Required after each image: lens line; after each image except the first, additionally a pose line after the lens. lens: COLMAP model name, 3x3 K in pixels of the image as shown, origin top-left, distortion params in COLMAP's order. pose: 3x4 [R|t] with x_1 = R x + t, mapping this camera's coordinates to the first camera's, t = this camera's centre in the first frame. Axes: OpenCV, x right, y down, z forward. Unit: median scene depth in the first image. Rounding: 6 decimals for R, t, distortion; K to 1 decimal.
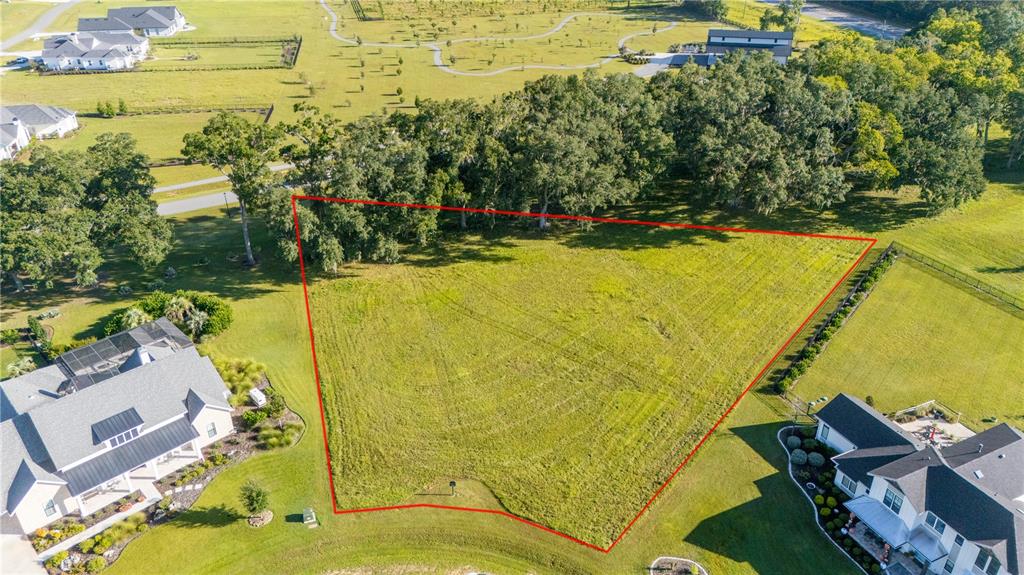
lens RADIAL K [[751.3, 0, 512.0], [0, 751.3, 287.5], [0, 0, 1]] dist [0.051766, -0.029739]
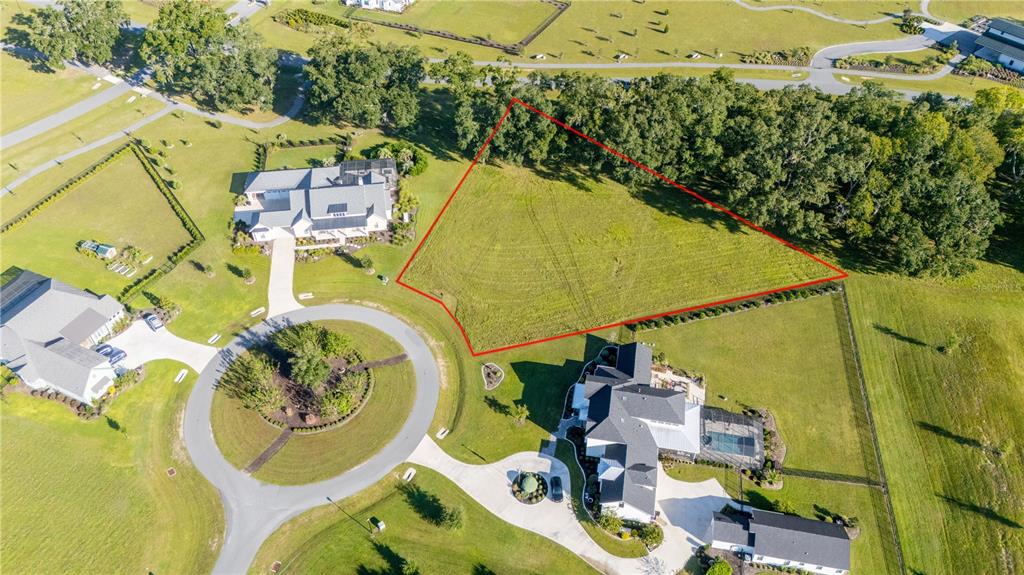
lens RADIAL K [[749.1, 0, 509.8], [0, 749.1, 283.9], [0, 0, 1]] dist [0.084250, -0.085824]
pose [[0.806386, 0.417809, -0.418542, 0.700092], [-0.295125, 0.897604, 0.327428, -0.379167], [0.512487, -0.140511, 0.847121, -0.507526]]
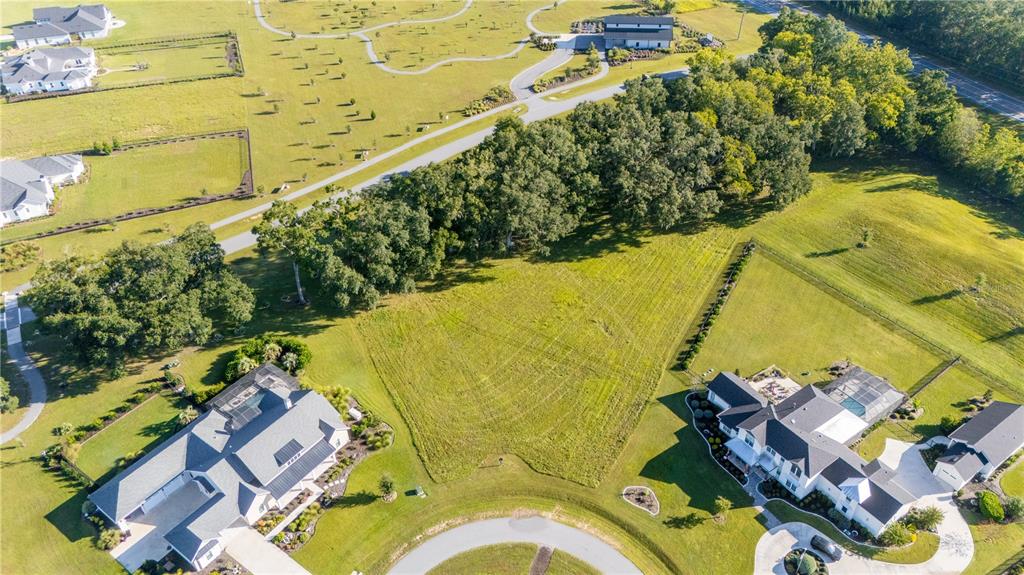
lens RADIAL K [[749.1, 0, 509.8], [0, 749.1, 283.9], [0, 0, 1]] dist [0.084250, -0.085824]
pose [[0.986919, -0.106341, 0.121173, -0.161560], [0.087764, 0.984860, 0.149495, -0.270745], [-0.135236, -0.136905, 0.981309, -0.426866]]
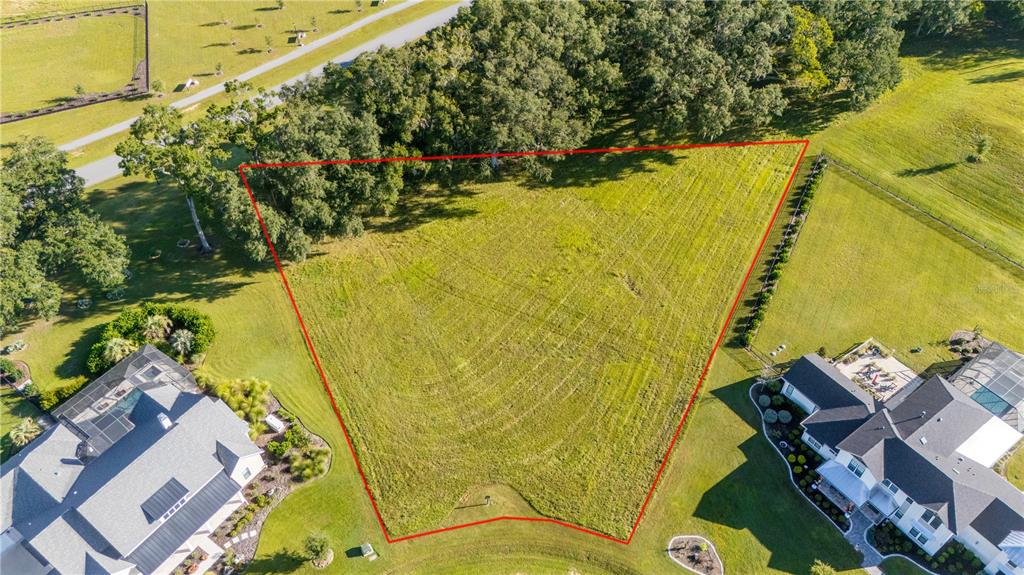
lens RADIAL K [[751.3, 0, 512.0], [0, 751.3, 287.5], [0, 0, 1]] dist [0.051766, -0.029739]
pose [[0.982783, -0.135259, 0.125867, -0.104771], [0.093984, 0.952487, 0.289717, -0.266717], [-0.159073, -0.272900, 0.948800, 0.005986]]
